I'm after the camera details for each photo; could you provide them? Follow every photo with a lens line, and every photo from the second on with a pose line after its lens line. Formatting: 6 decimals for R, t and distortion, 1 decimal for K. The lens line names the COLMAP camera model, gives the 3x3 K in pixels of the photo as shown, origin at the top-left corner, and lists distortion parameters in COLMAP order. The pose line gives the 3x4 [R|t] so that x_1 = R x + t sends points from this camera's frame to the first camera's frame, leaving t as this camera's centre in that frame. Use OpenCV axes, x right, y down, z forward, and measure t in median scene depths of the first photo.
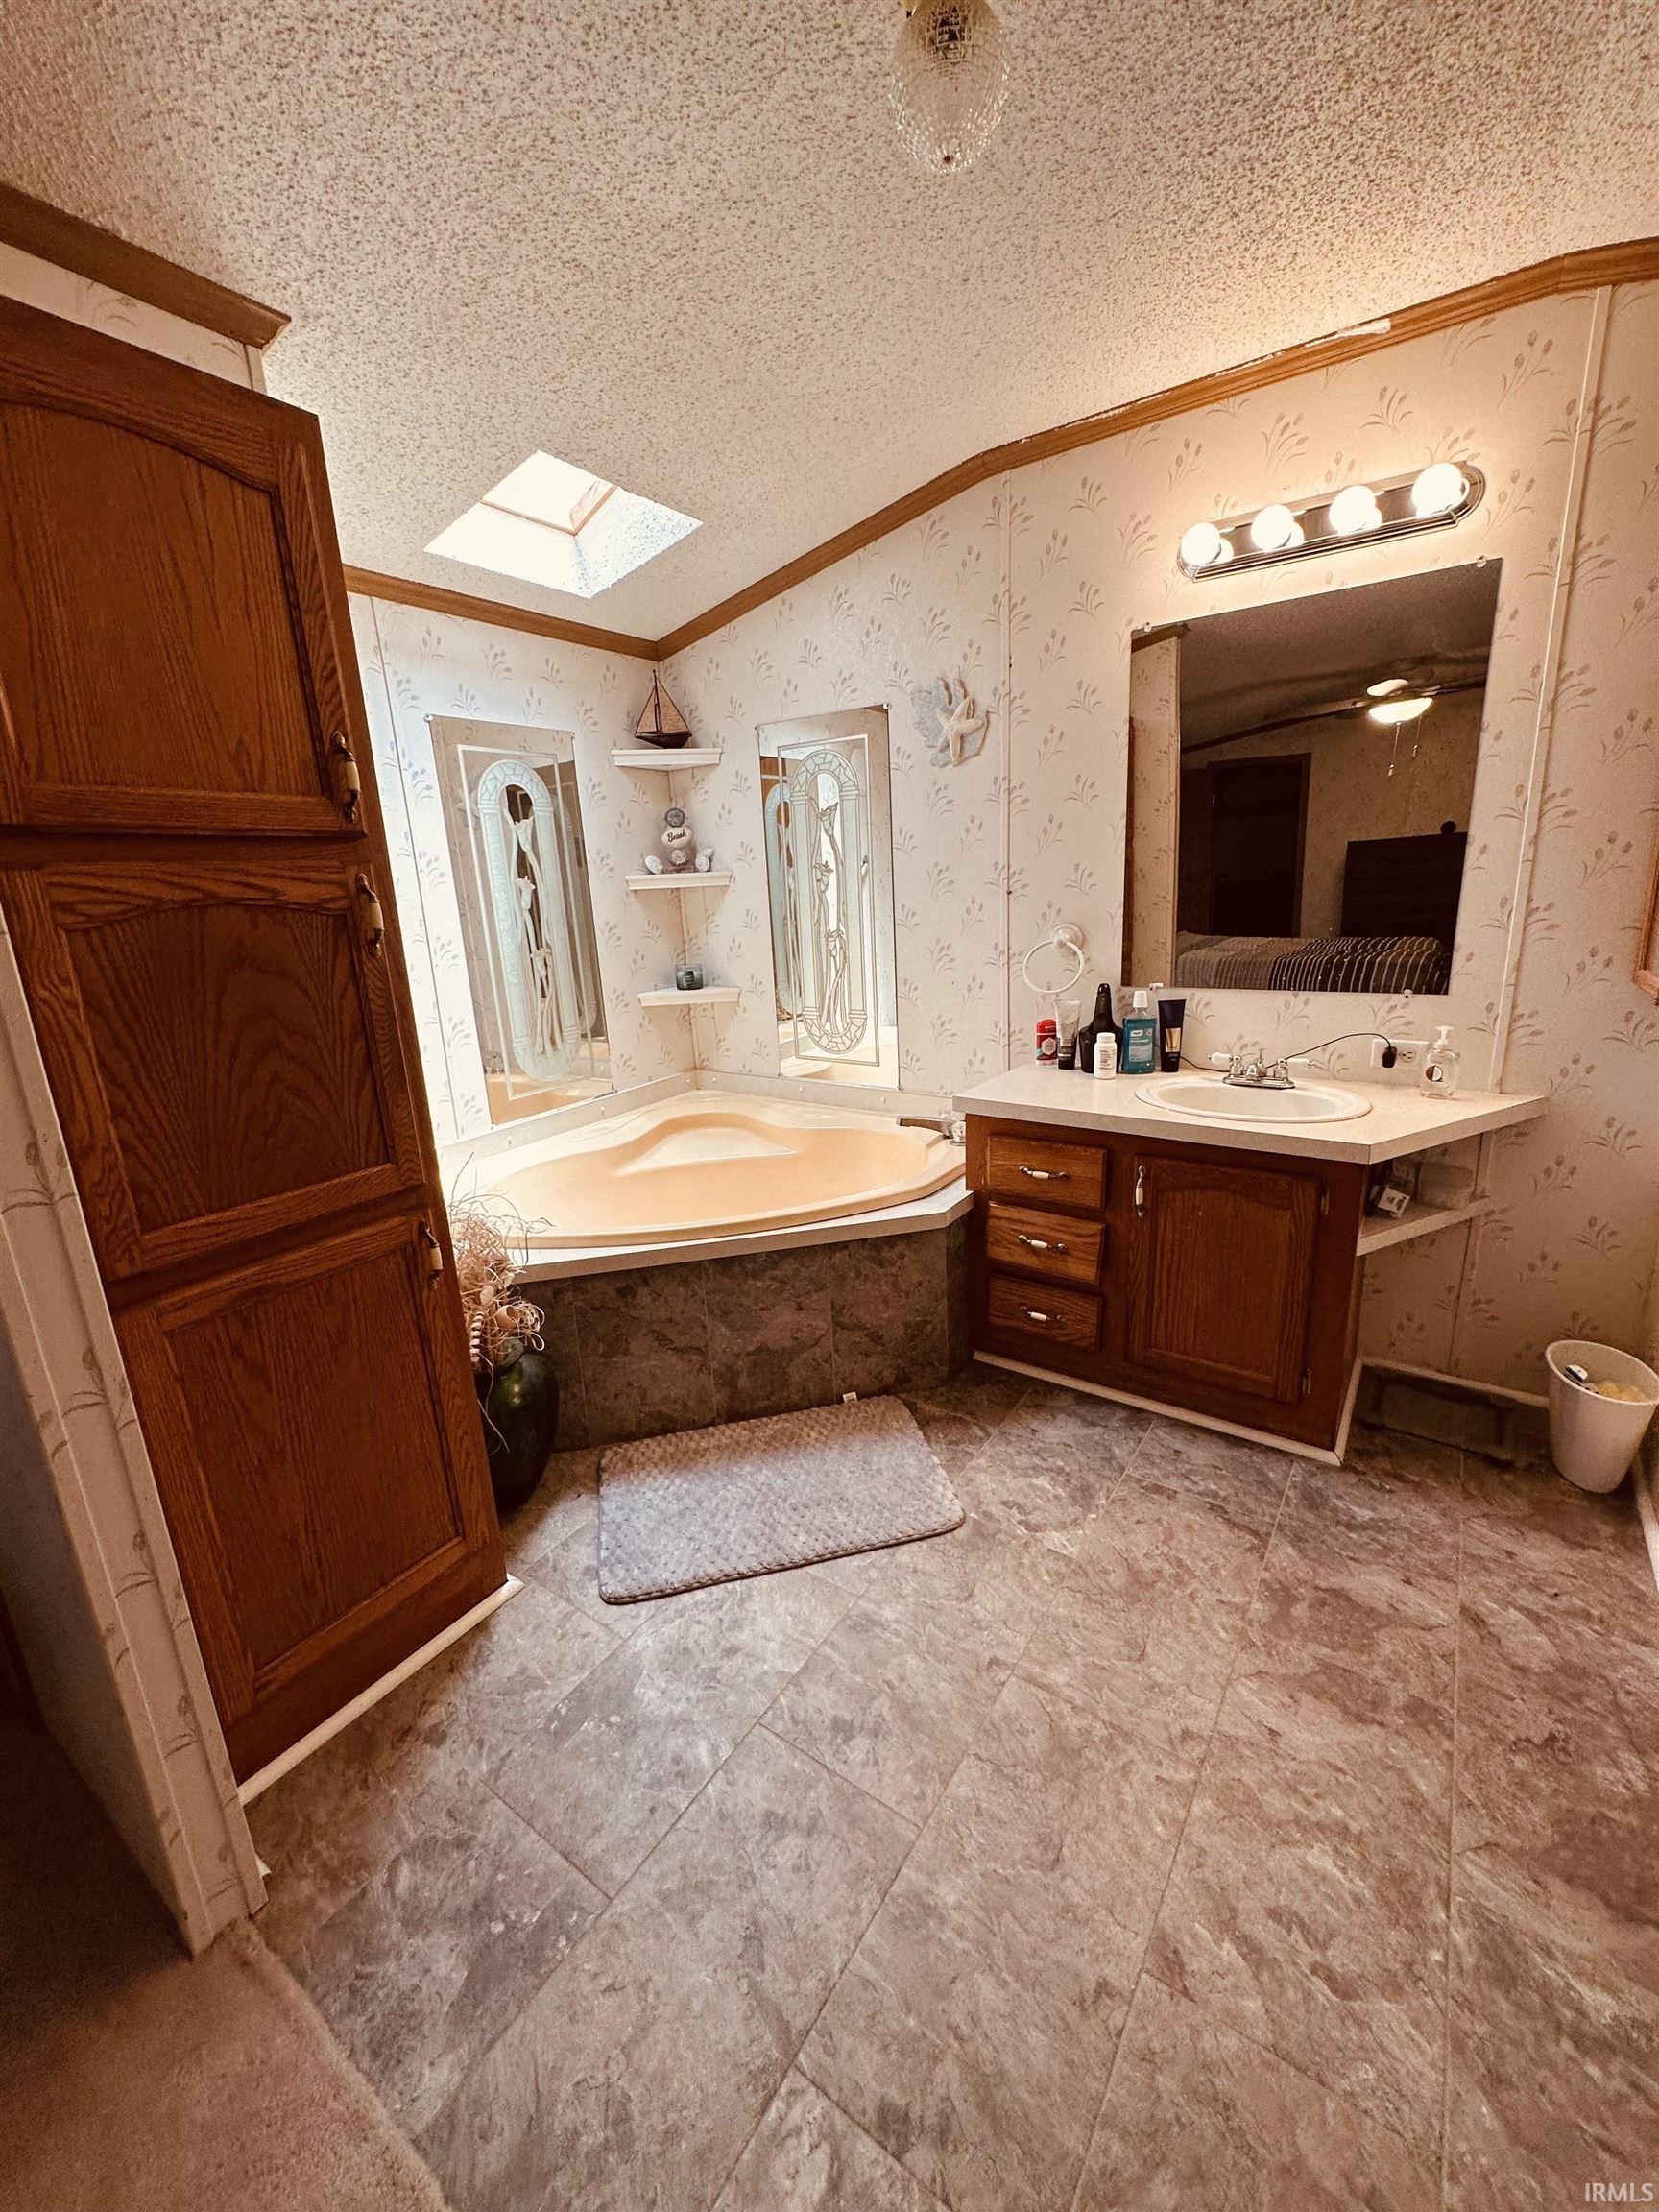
lens RADIAL K [[885.1, 0, 826.7], [0, 885.1, 1105.8], [0, 0, 1]] dist [-0.001459, 0.000487]
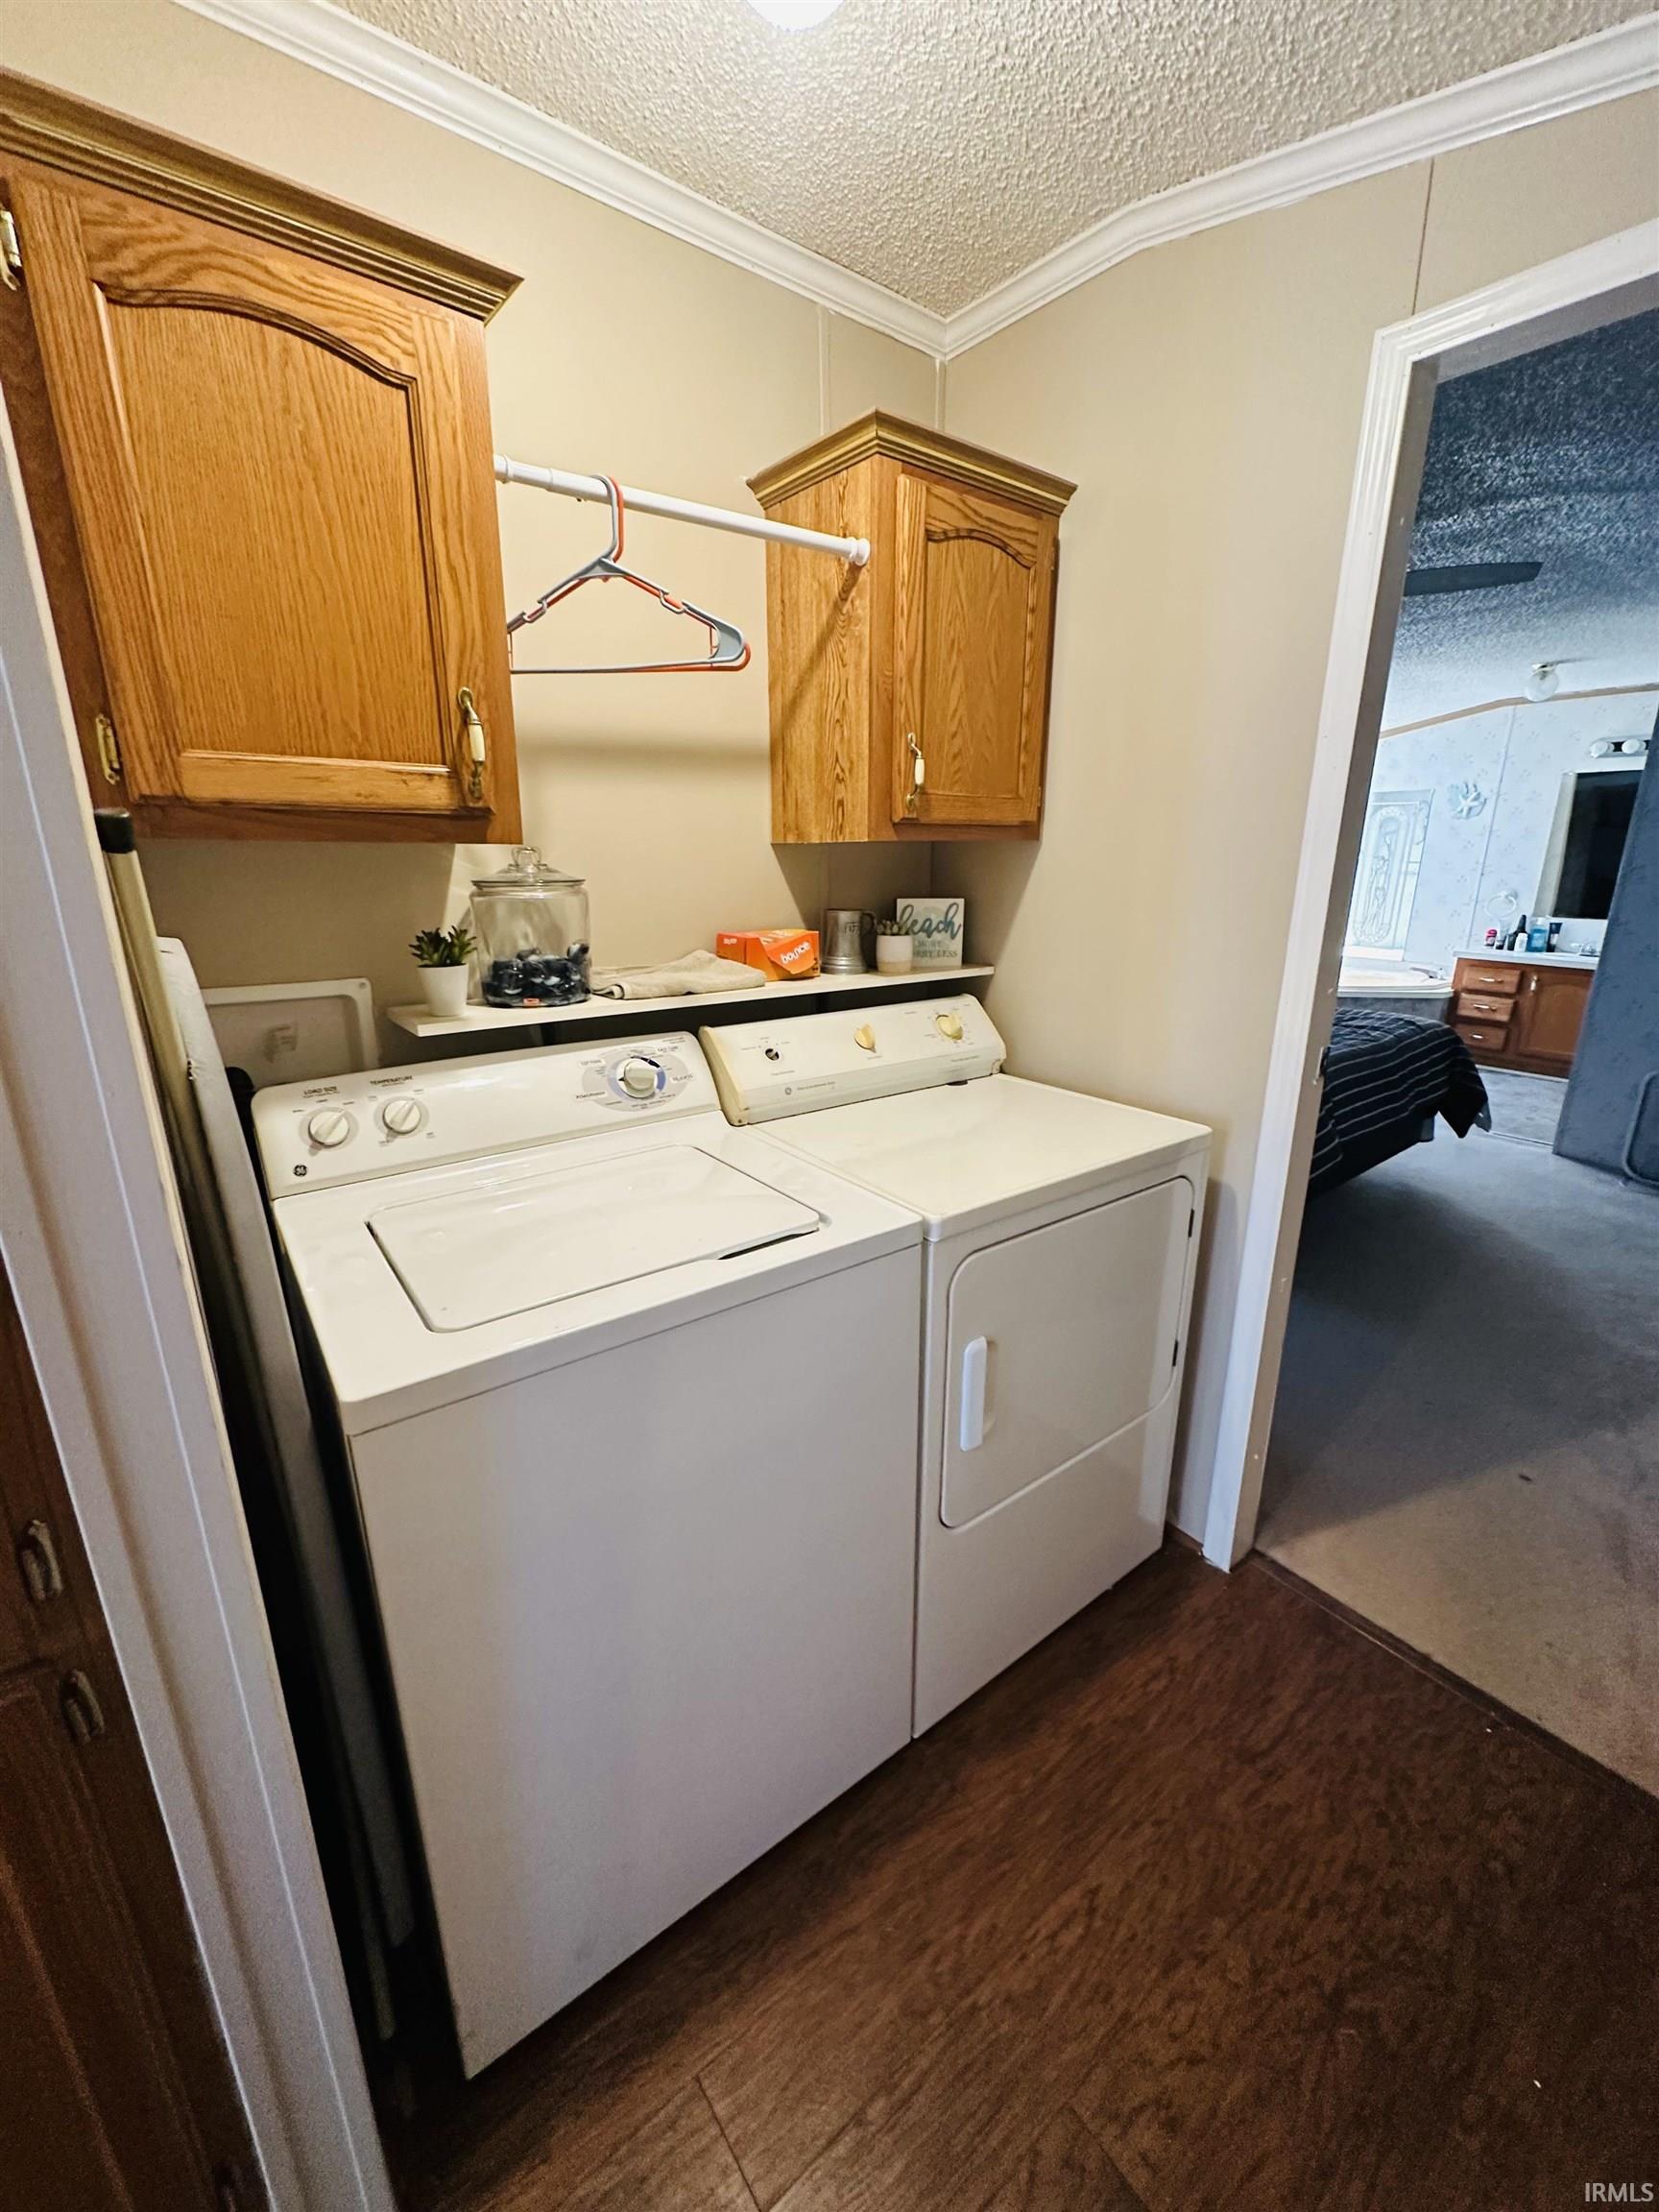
lens RADIAL K [[874.7, 0, 828.4], [0, 874.7, 1104.8], [0, 0, 1]] dist [-0.002554, 0.000105]
pose [[0.952239, 0.131172, -0.275745, -0.821024], [-0.120962, 0.991199, 0.053792, 0.509832], [0.280374, -0.017868, 0.959725, -1.952949]]
